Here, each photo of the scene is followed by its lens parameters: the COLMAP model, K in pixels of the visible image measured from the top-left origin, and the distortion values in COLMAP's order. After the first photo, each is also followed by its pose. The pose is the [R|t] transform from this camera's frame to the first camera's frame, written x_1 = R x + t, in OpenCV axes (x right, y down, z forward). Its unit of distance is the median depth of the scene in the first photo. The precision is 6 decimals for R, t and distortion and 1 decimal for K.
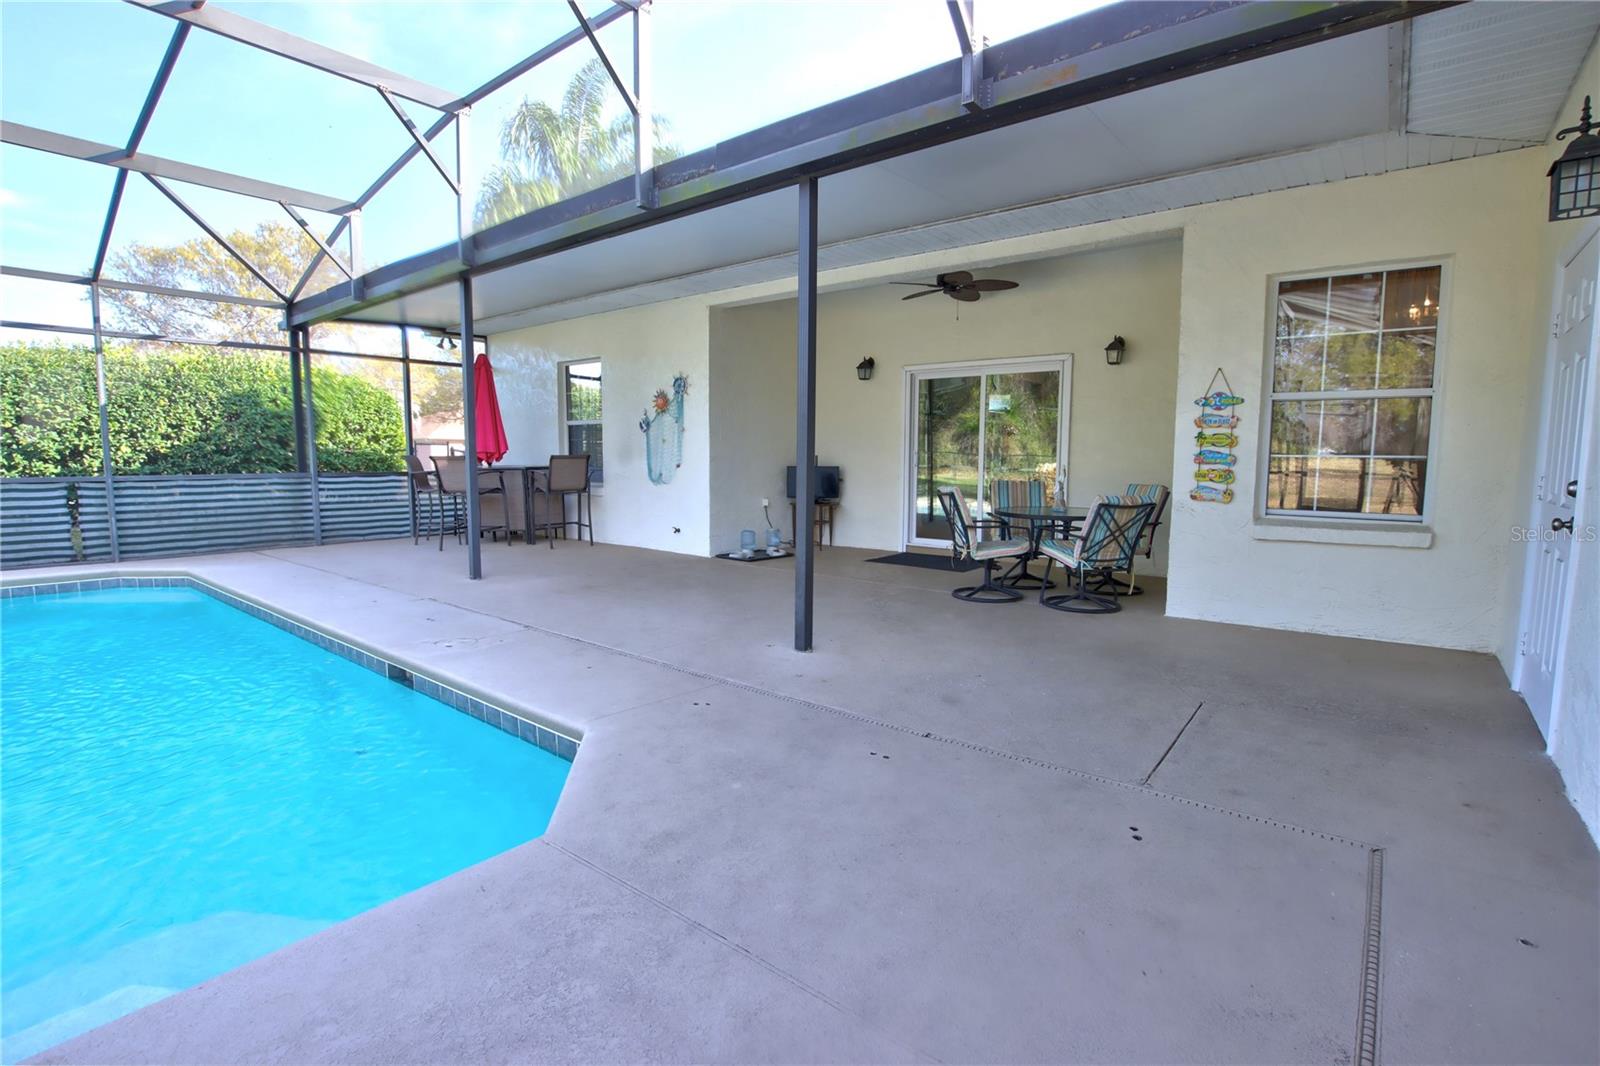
lens RADIAL K [[751.8, 0, 773.8], [0, 751.8, 541.0], [0, 0, 1]] dist [-0.036569, 0.004592]
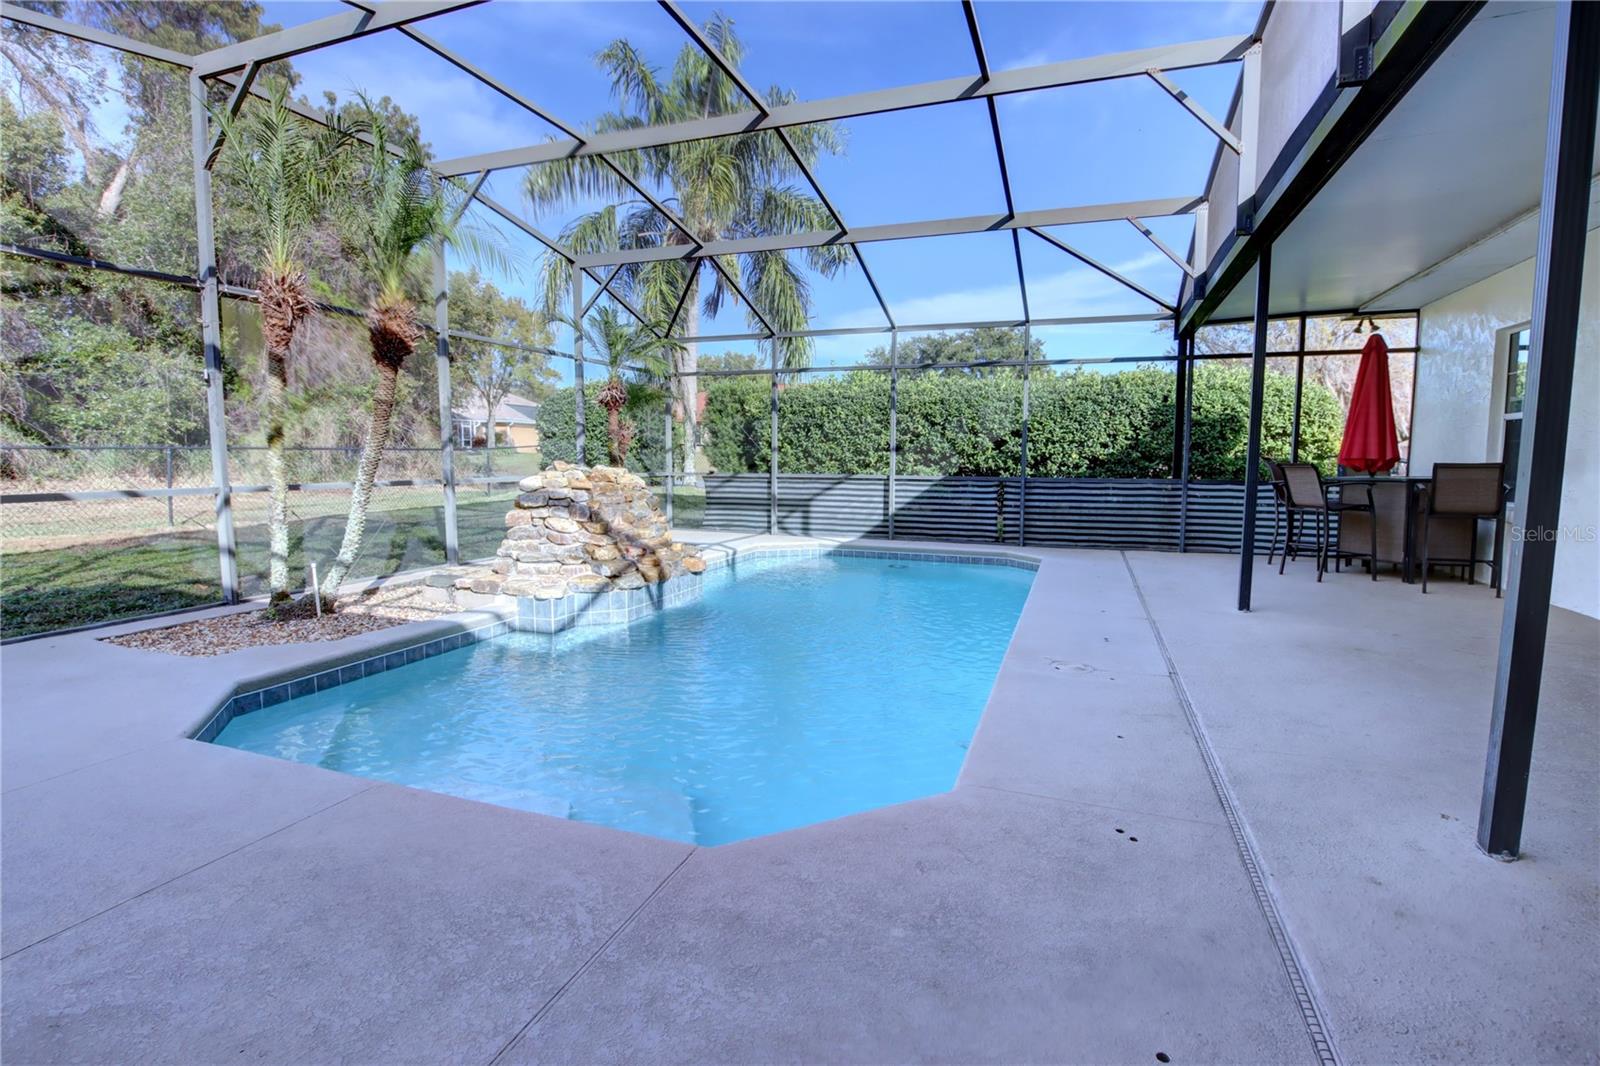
lens RADIAL K [[751.8, 0, 809.8], [0, 751.8, 540.9], [0, 0, 1]] dist [-0.036569, 0.004592]
pose [[0.338063, 0.096337, -0.936180, 0.147533], [-0.105187, 0.992382, 0.064137, -0.020002], [0.935227, 0.076791, 0.345621, 0.179564]]
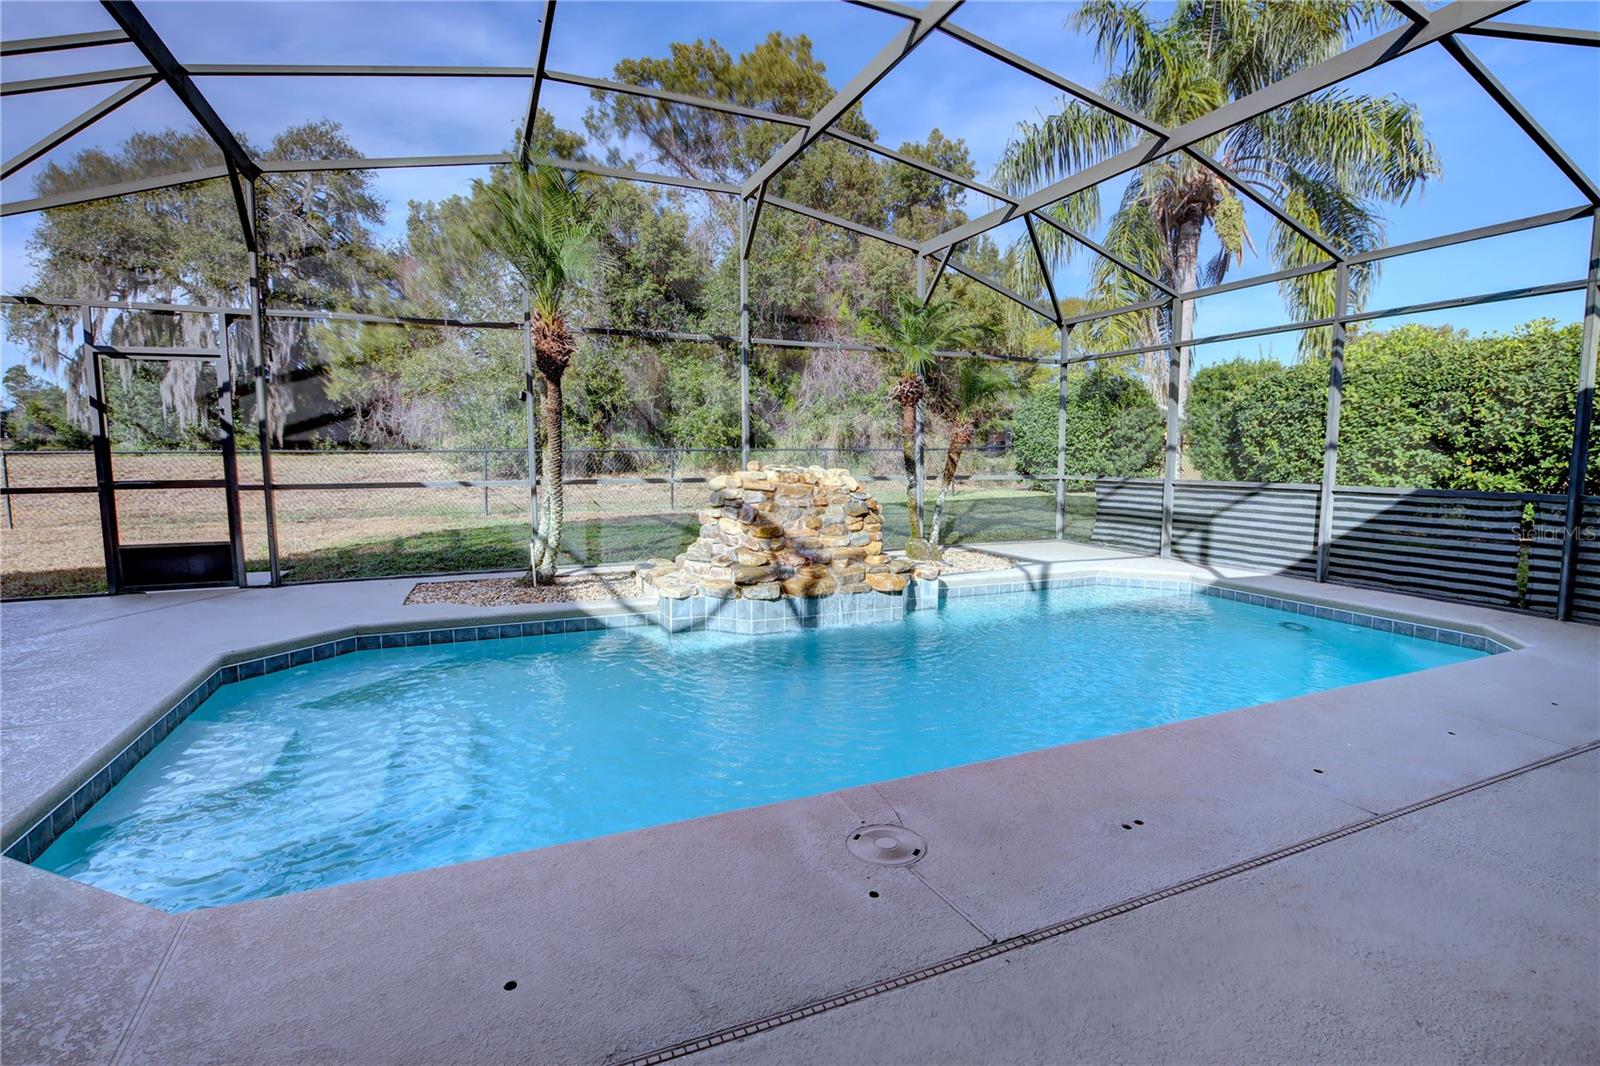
lens RADIAL K [[751.8, 0, 807.3], [0, 751.8, 540.4], [0, 0, 1]] dist [-0.036569, 0.004592]
pose [[-0.445639, 0.090095, -0.890668, 0.011213], [-0.103023, 0.983151, 0.150996, -0.061793], [0.889265, 0.159049, -0.428849, 0.539289]]
